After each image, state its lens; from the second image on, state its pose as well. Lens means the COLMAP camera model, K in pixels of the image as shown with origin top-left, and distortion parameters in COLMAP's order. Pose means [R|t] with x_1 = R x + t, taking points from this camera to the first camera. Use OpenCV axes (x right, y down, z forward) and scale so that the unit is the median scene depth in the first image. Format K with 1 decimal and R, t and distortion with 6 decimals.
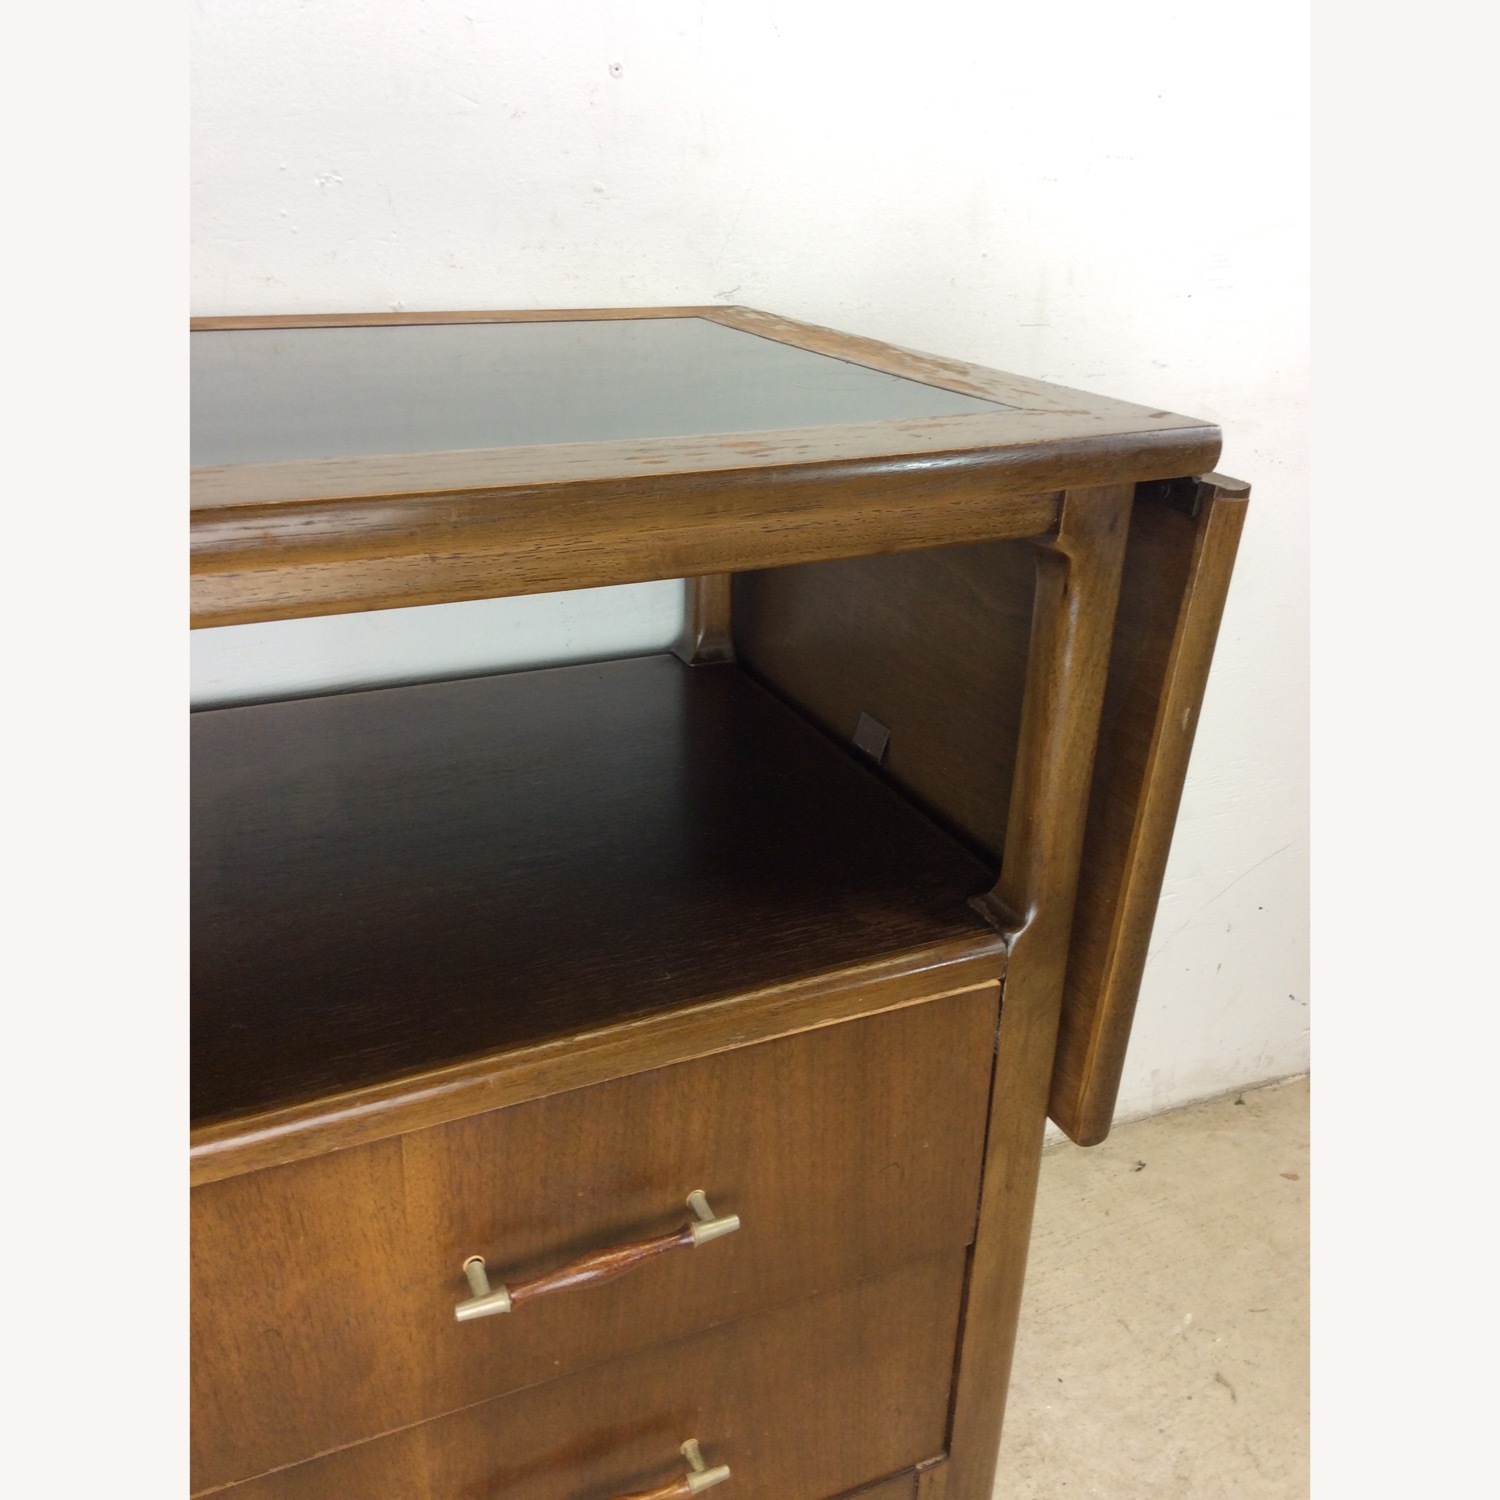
lens RADIAL K [[1376.0, 0, 746.8], [0, 1376.0, 759.1], [0, 0, 1]] dist [0.059528, -0.103706]
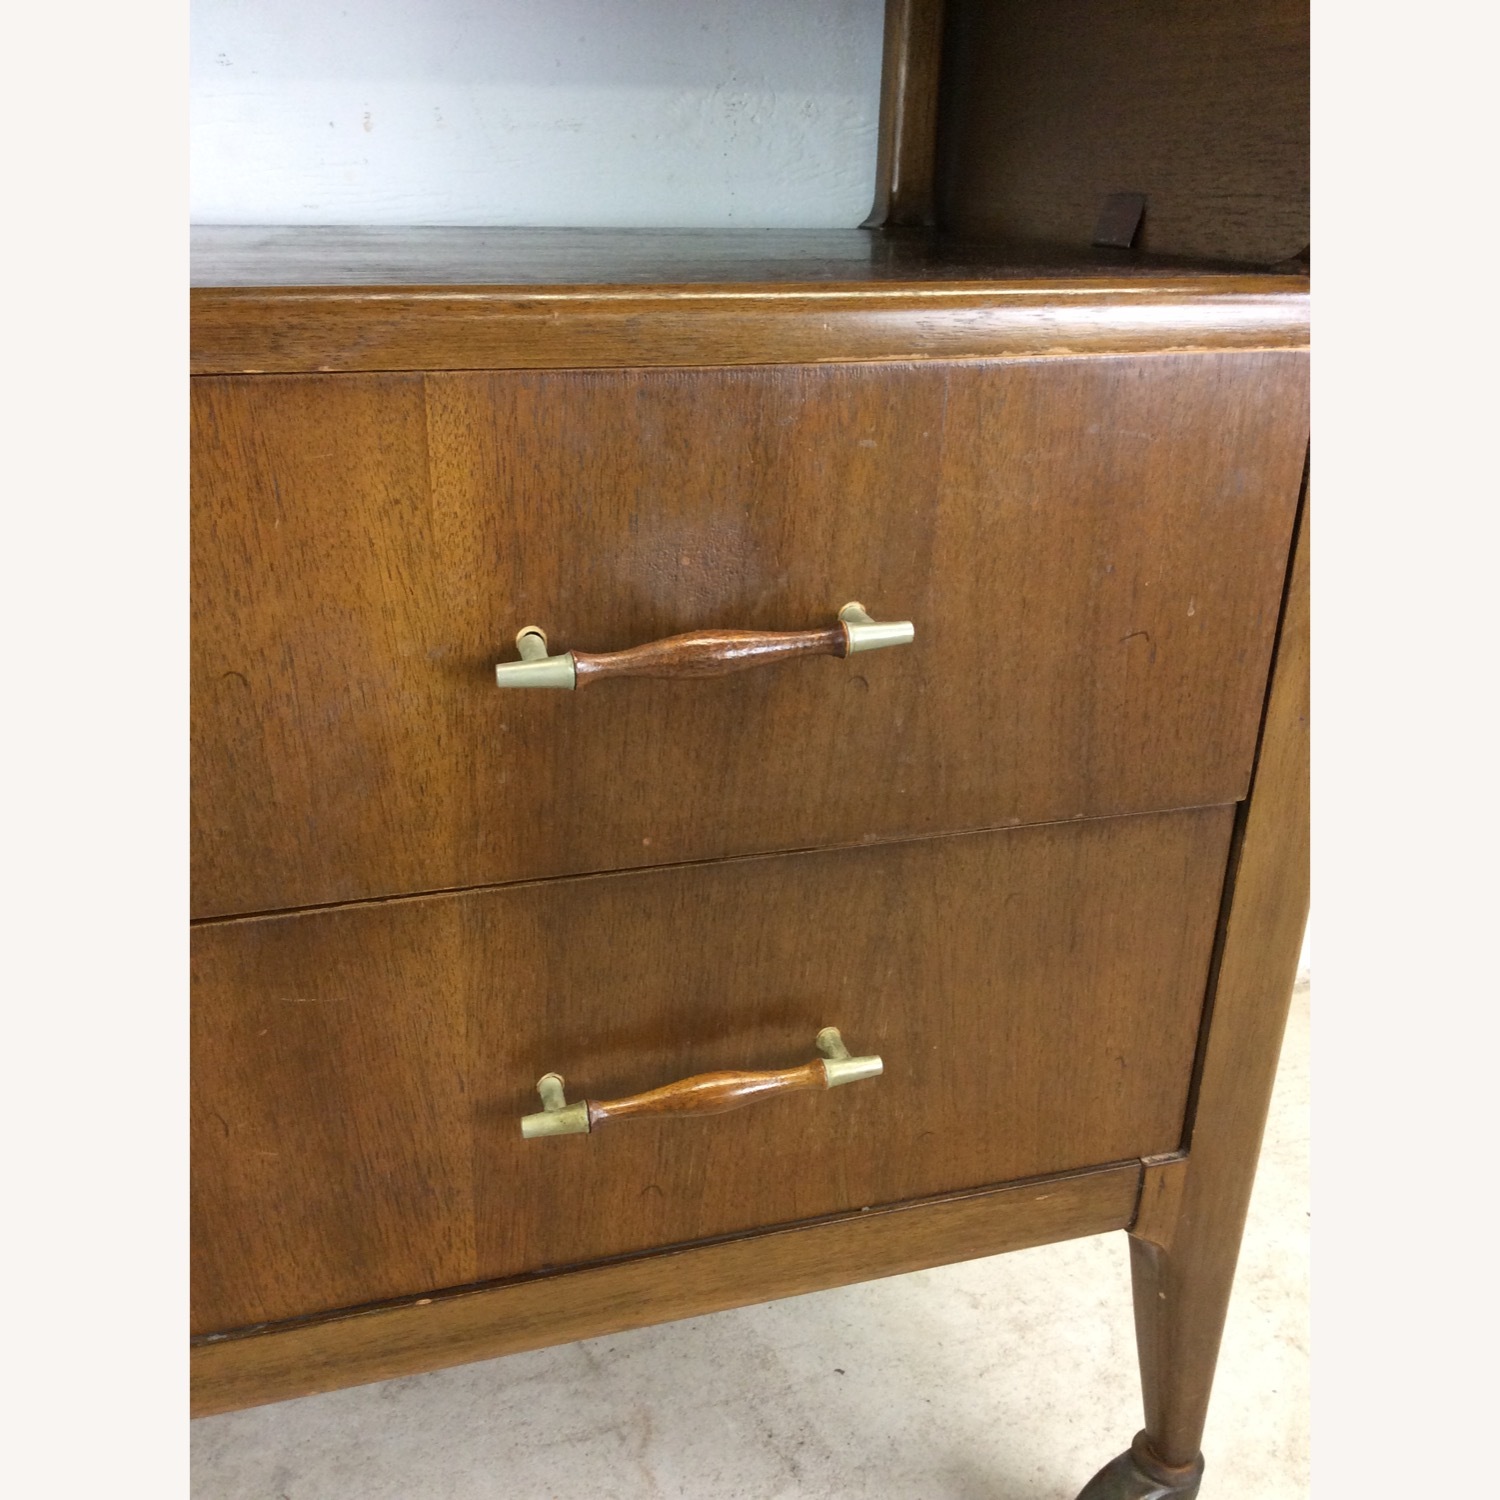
lens RADIAL K [[1362.2, 0, 740.4], [0, 1362.2, 758.2], [0, 0, 1]] dist [0.123687, -0.228723]
pose [[0.989535, 0.045324, -0.136988, 0.005055], [-0.049129, 0.998491, -0.024521, 0.417791], [0.135669, 0.030994, 0.990269, 0.318198]]
